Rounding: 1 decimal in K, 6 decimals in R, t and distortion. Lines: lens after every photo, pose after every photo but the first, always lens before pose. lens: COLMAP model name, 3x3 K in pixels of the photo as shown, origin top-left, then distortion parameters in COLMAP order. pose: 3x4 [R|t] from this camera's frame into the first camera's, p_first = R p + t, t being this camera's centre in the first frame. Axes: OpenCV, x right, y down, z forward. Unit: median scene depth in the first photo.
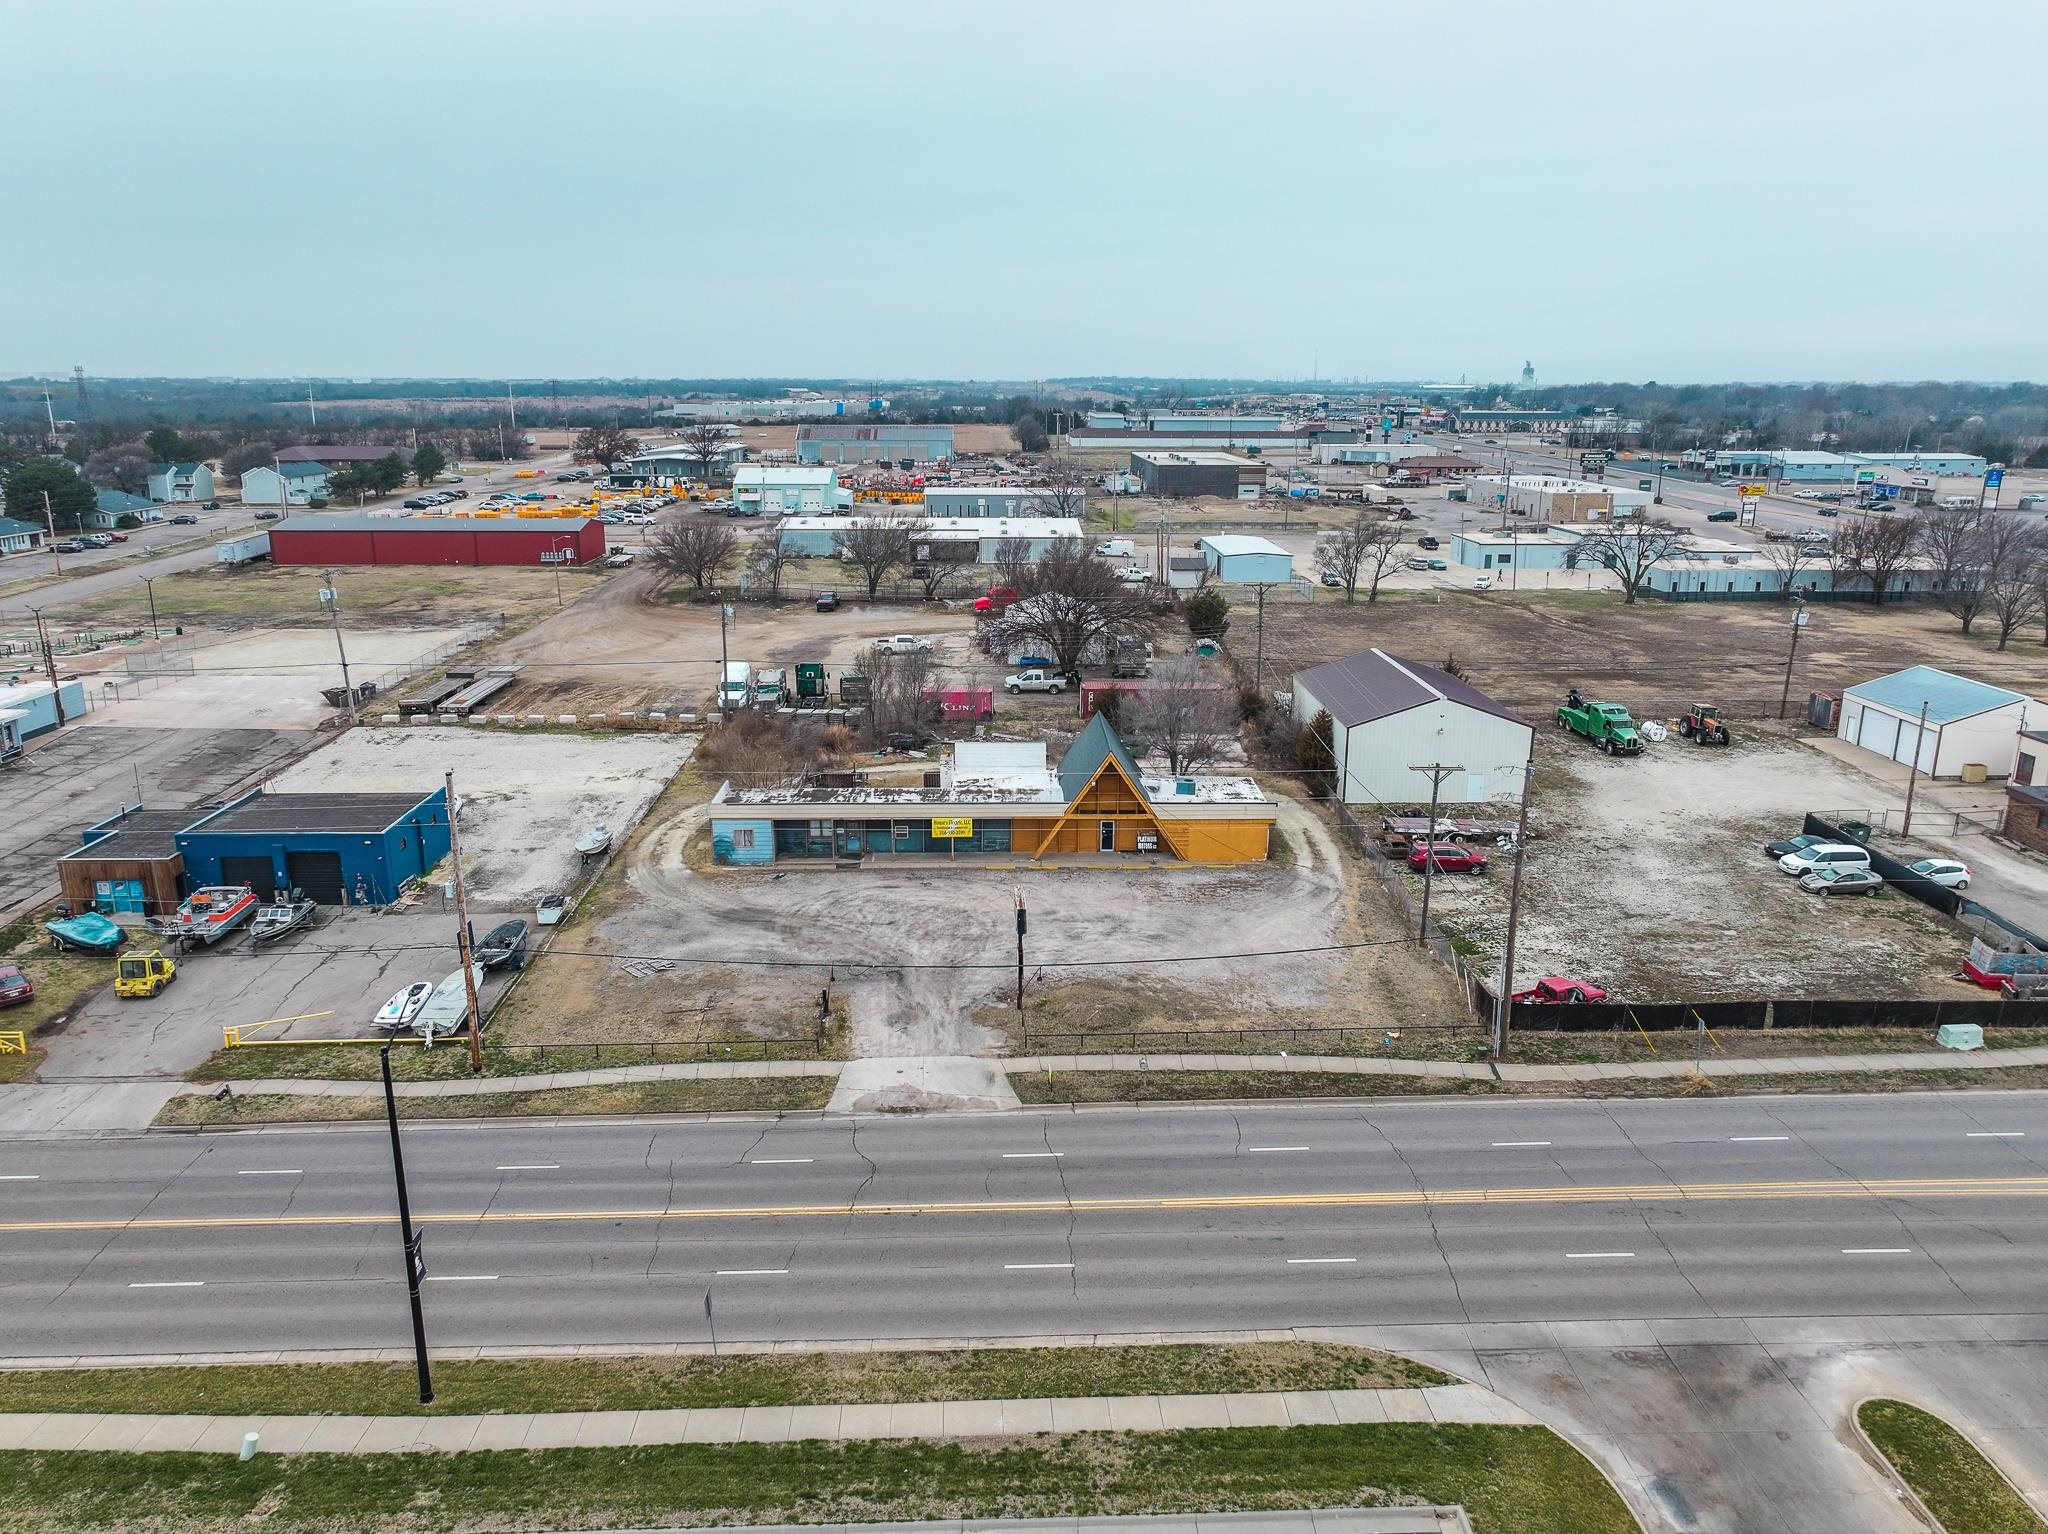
lens RADIAL K [[1435.9, 0, 1027.3], [0, 1435.9, 761.1], [0, 0, 1]] dist [0.004305, 0.006220]
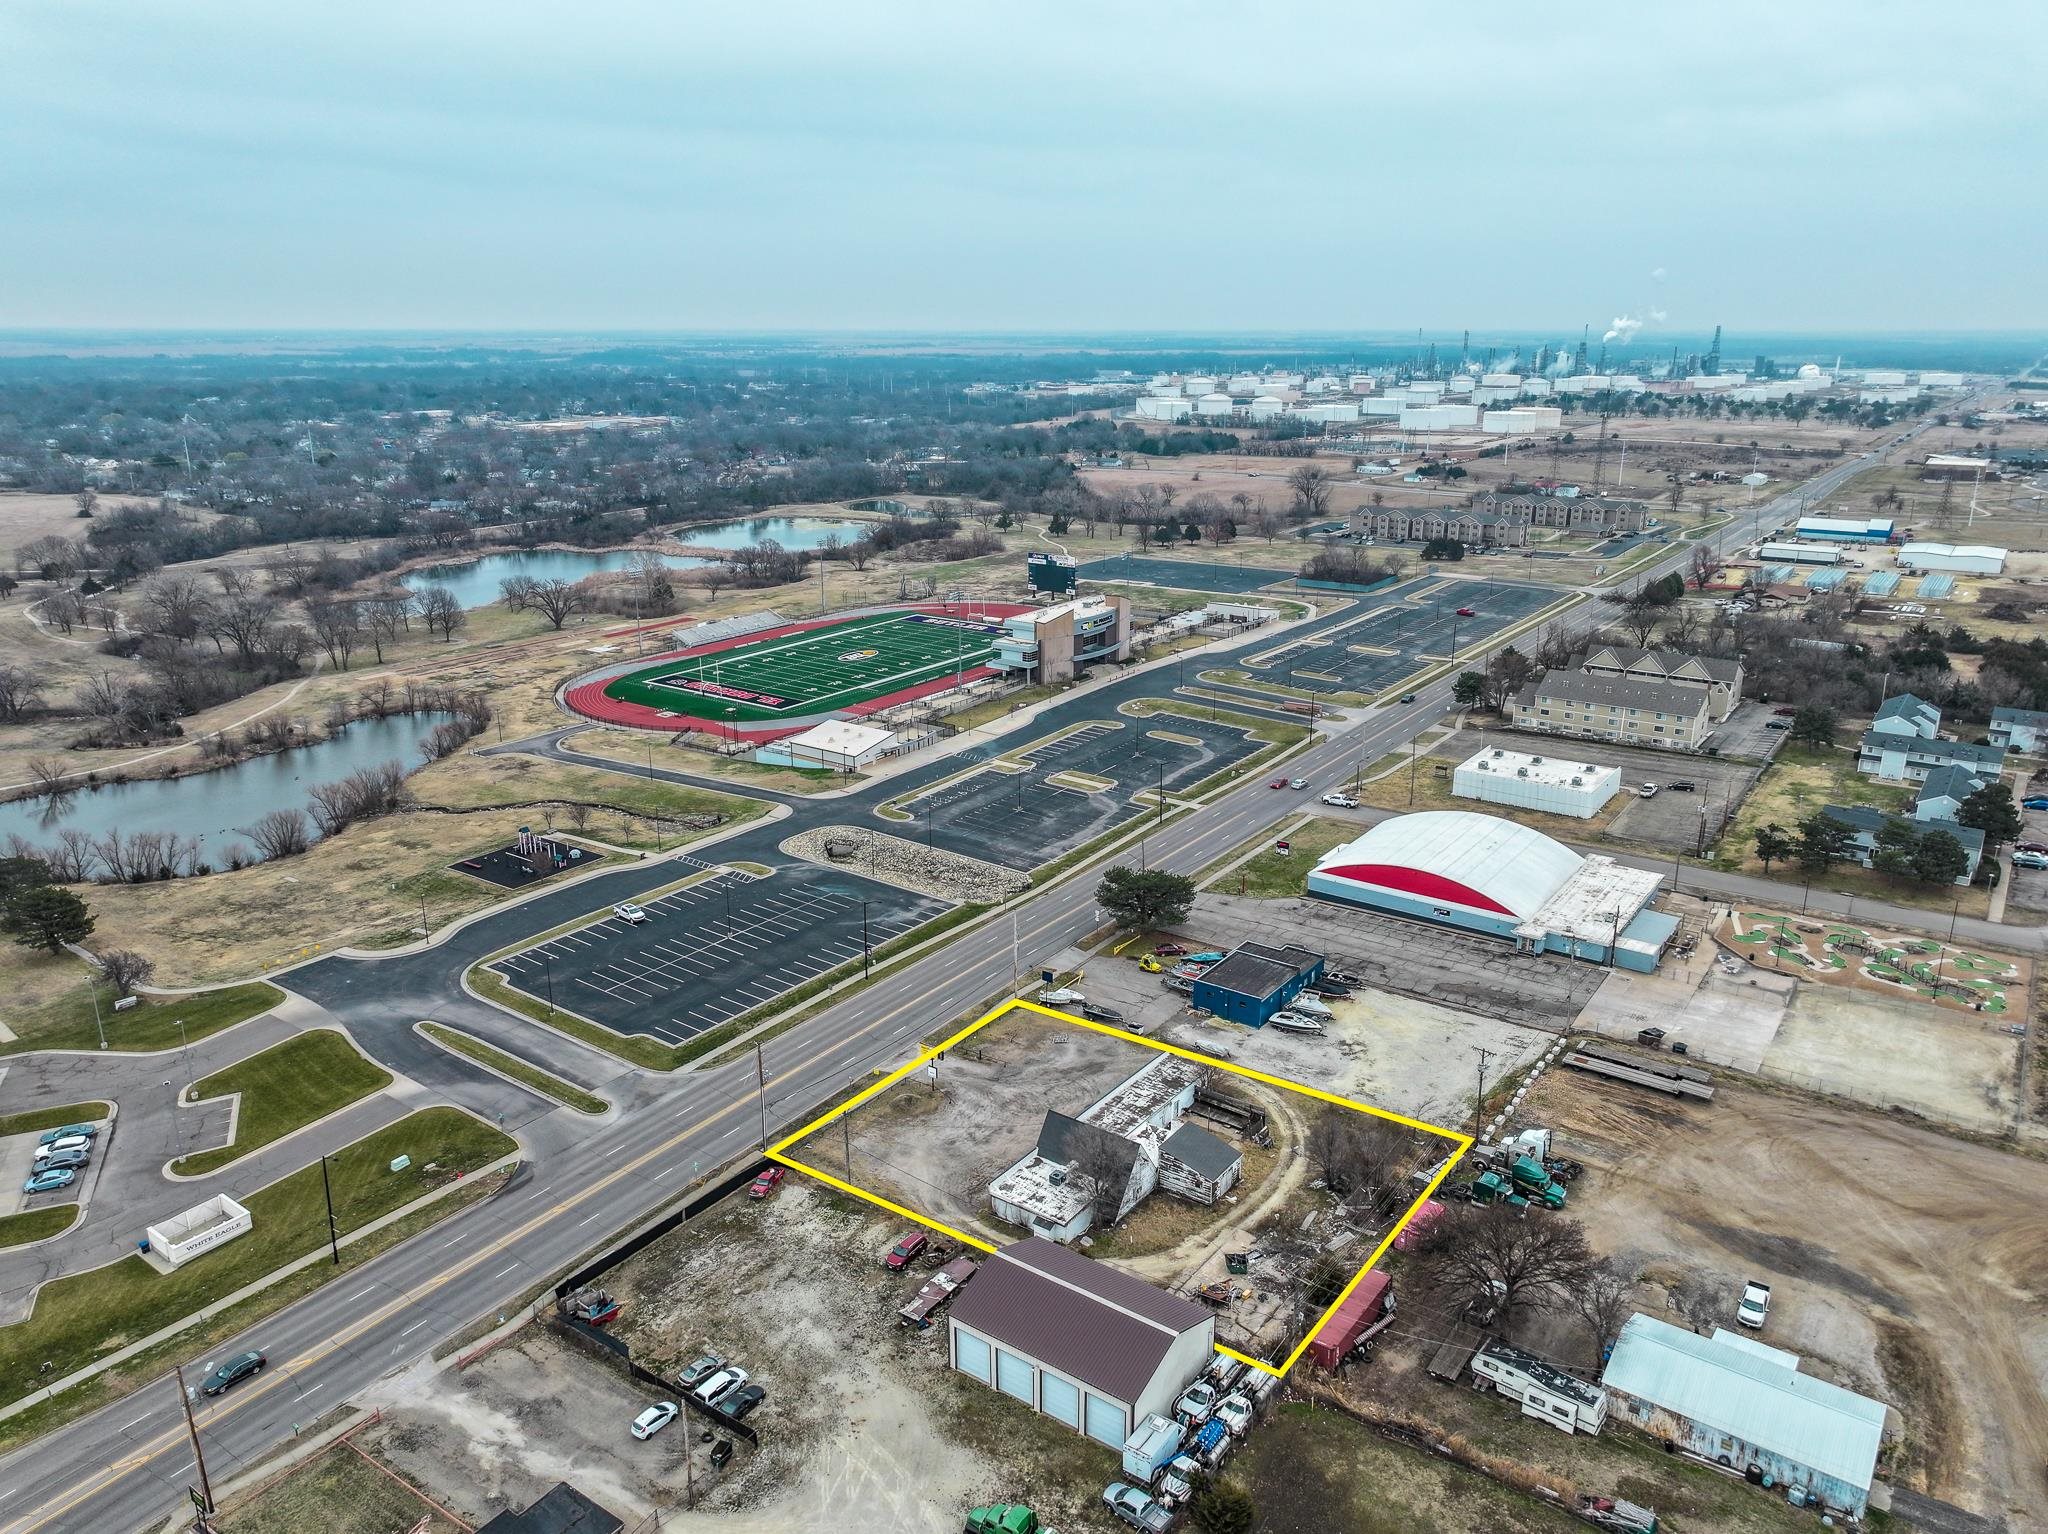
lens RADIAL K [[1435.9, 0, 1027.3], [0, 1435.9, 761.1], [0, 0, 1]] dist [0.004305, 0.006220]
pose [[-0.605270, 0.228150, -0.762624, 1.387337], [-0.204888, 0.881116, 0.426211, -1.184072], [0.769200, 0.414226, -0.486568, 1.773903]]
